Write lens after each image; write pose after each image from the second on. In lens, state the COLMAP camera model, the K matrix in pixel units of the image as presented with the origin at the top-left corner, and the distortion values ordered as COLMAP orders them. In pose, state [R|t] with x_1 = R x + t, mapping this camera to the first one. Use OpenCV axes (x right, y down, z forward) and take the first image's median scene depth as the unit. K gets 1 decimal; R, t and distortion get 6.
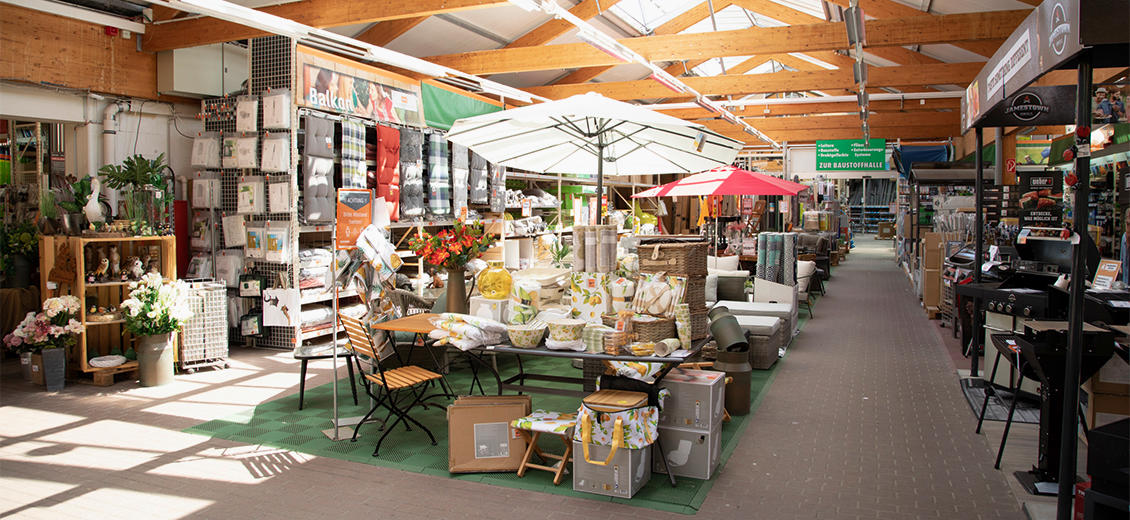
lens RADIAL K [[770.3, 0, 564.5], [0, 770.3, 235.5], [0, 0, 1]] dist [-0.119826, 0.068076]
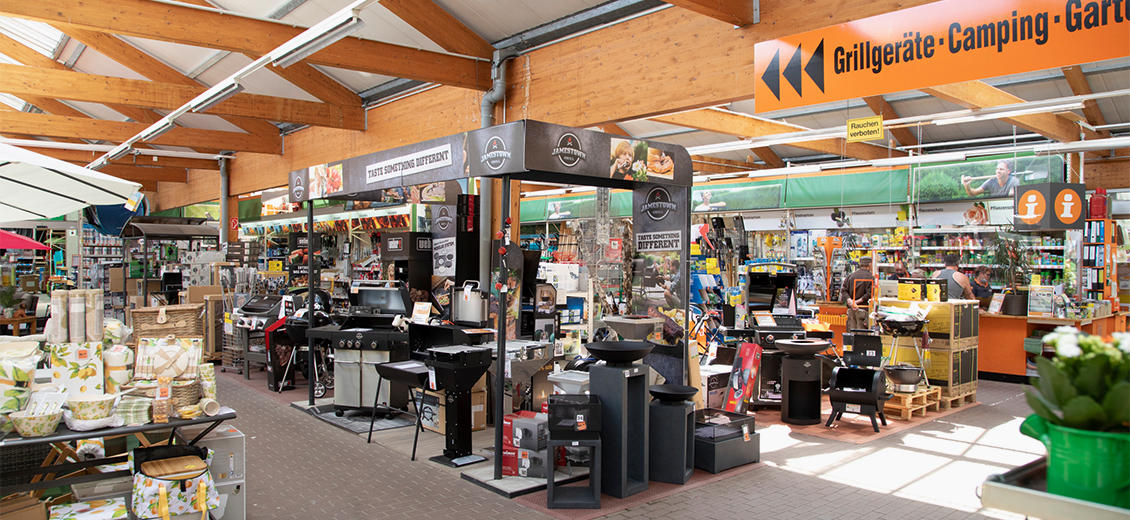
lens RADIAL K [[776.3, 0, 565.0], [0, 776.3, 260.0], [0, 0, 1]] dist [-0.124854, 0.070367]
pose [[0.456127, 0.000503, 0.889914, -0.410998], [0.029129, 0.999456, -0.015495, -0.015852], [-0.889438, 0.032990, 0.455865, 0.080666]]
